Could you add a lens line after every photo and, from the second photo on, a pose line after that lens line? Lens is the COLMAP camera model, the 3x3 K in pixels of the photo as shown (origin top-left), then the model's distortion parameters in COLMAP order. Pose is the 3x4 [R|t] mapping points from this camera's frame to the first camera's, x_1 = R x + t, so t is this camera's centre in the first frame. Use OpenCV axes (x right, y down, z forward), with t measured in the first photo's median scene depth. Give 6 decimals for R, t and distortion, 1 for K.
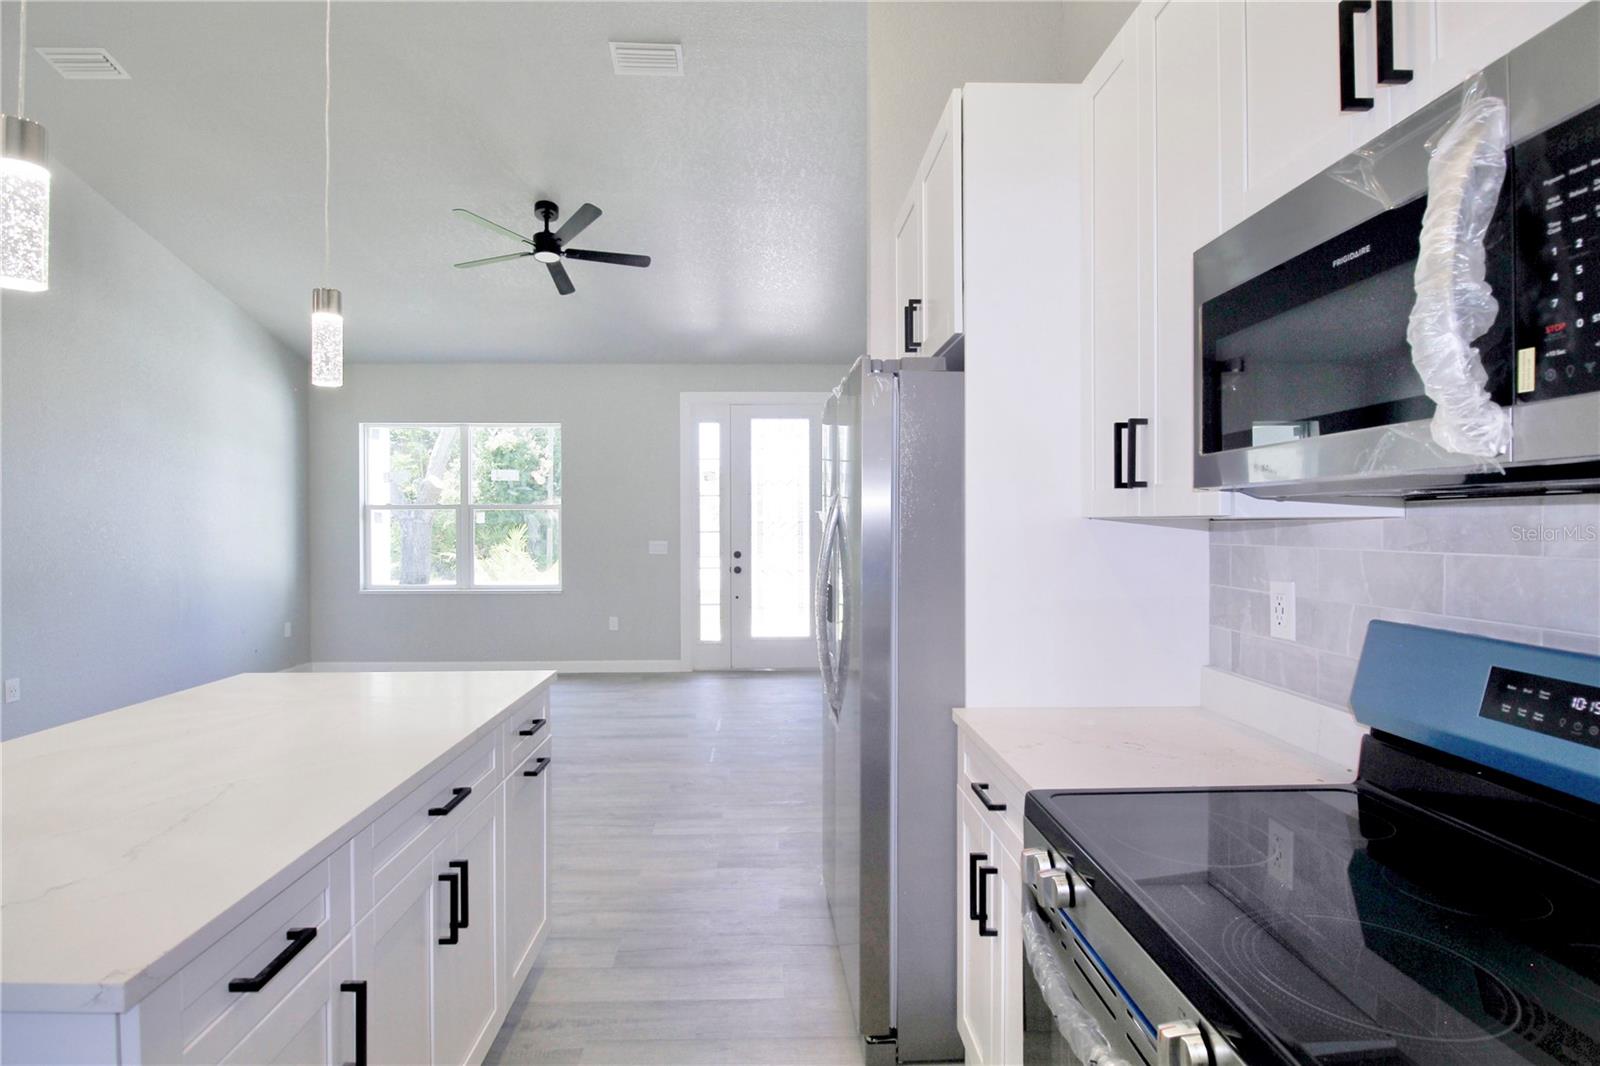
lens RADIAL K [[876.4, 0, 800.0], [0, 876.4, 533.0], [0, 0, 1]] dist [-0.000652, -0.000192]
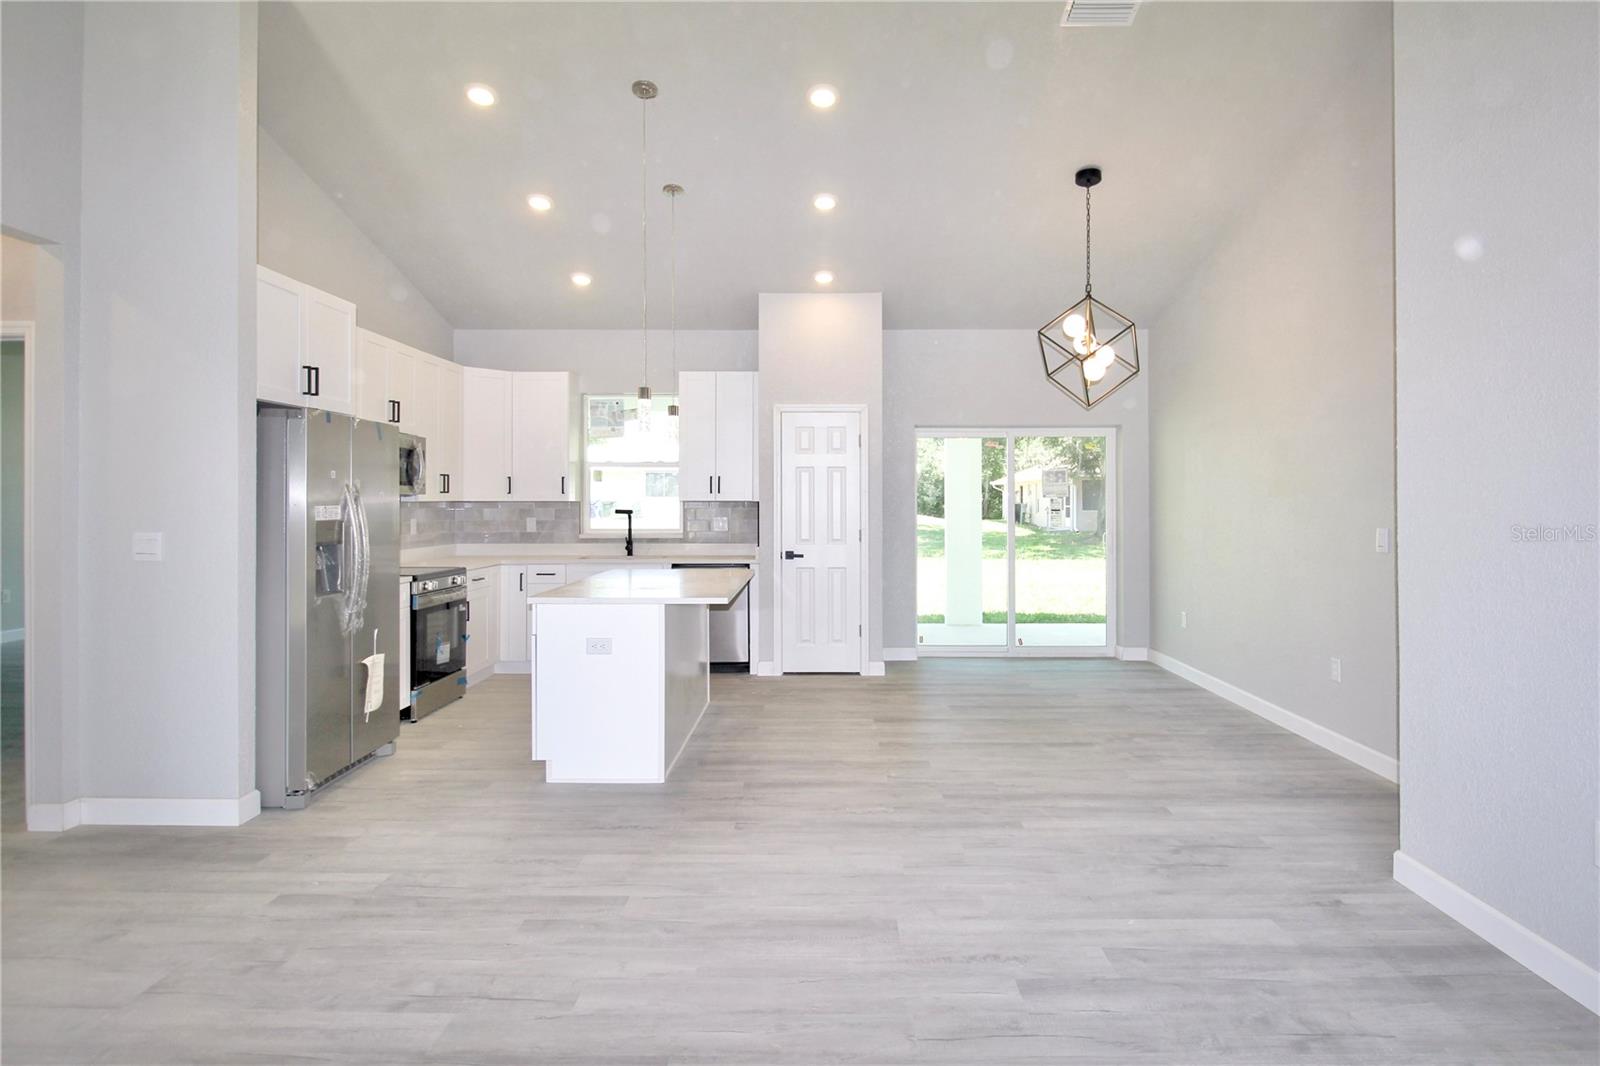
lens RADIAL K [[875.0, 0, 811.1], [0, 875.0, 500.9], [0, 0, 1]] dist [-0.000318, -0.000939]
pose [[-0.999818, 0.001211, 0.019047, -0.356143], [0.001435, 0.999931, 0.011700, -0.013913], [-0.019032, 0.011725, -0.999750, 1.104811]]
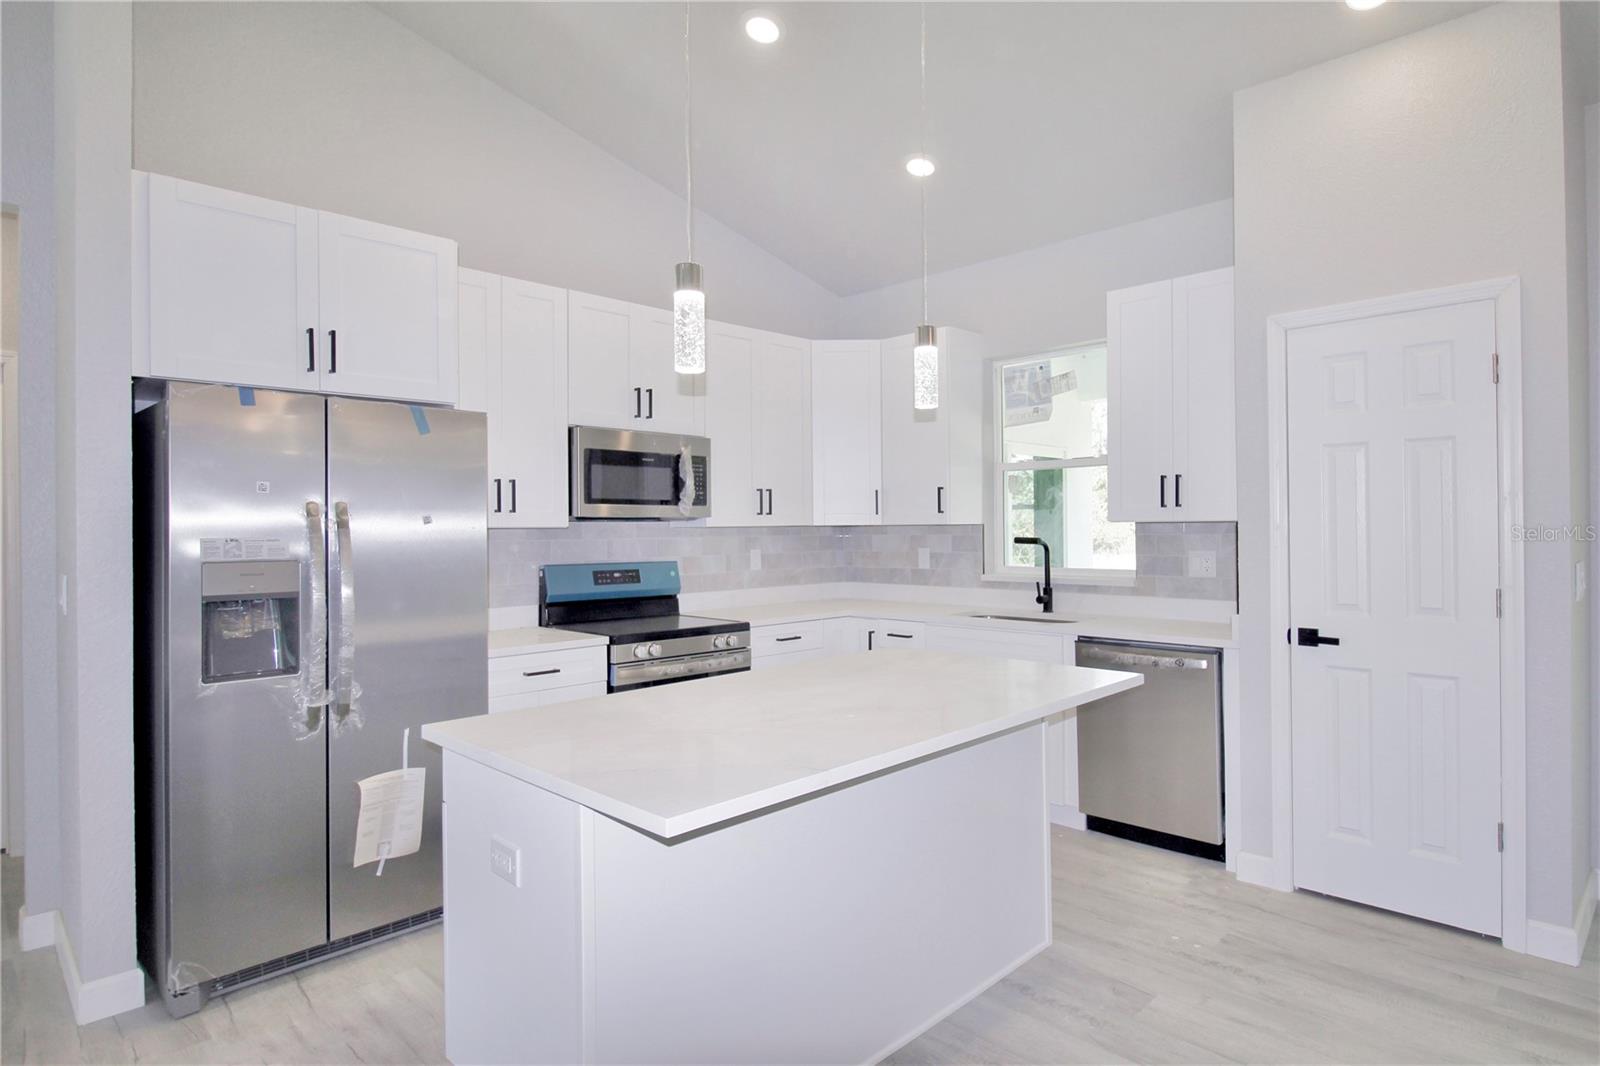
lens RADIAL K [[864.0, 0, 822.6], [0, 864.0, 523.0], [0, 0, 1]] dist [-0.004859, -0.001850]
pose [[-0.708369, 0.011599, 0.705747, -0.461220], [0.019824, 0.999797, 0.003466, -0.006287], [-0.705564, 0.016446, -0.708455, 0.566366]]
